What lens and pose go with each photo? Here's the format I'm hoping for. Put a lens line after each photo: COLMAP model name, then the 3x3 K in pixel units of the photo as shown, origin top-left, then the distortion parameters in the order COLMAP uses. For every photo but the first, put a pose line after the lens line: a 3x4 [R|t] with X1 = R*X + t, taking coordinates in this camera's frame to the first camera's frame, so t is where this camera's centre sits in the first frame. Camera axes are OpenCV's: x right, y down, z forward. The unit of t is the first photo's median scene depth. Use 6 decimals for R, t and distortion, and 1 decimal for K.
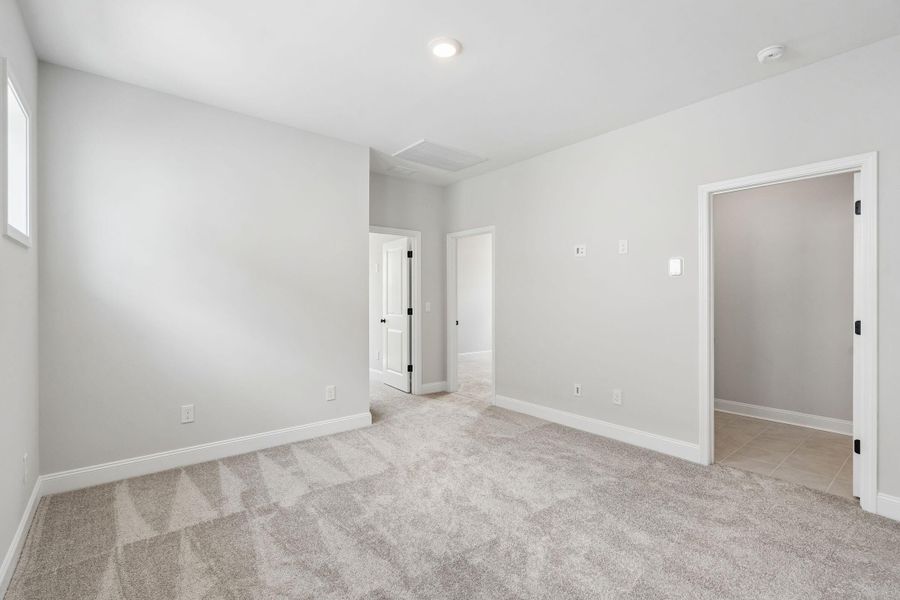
lens RADIAL K [[412.3, 0, 447.7], [0, 412.3, 297.2], [0, 0, 1]] dist [0.002486, 0.000597]
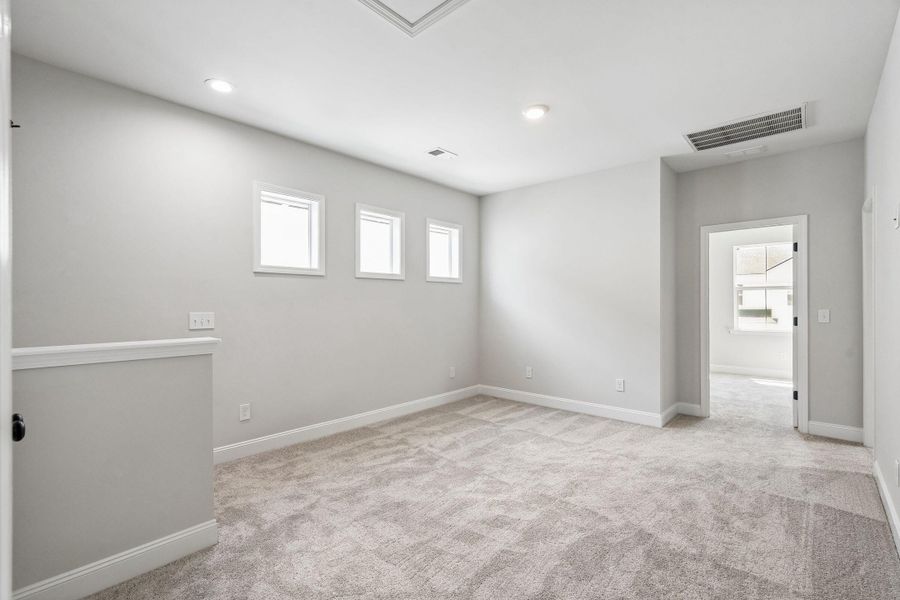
lens RADIAL K [[412.3, 0, 447.1], [0, 412.3, 302.8], [0, 0, 1]] dist [0.002486, 0.000597]
pose [[0.155510, -0.000300, -0.987834, 0.948651], [0.003451, 0.999994, 0.000240, -0.003323], [0.987828, -0.003446, 0.155510, 0.400391]]
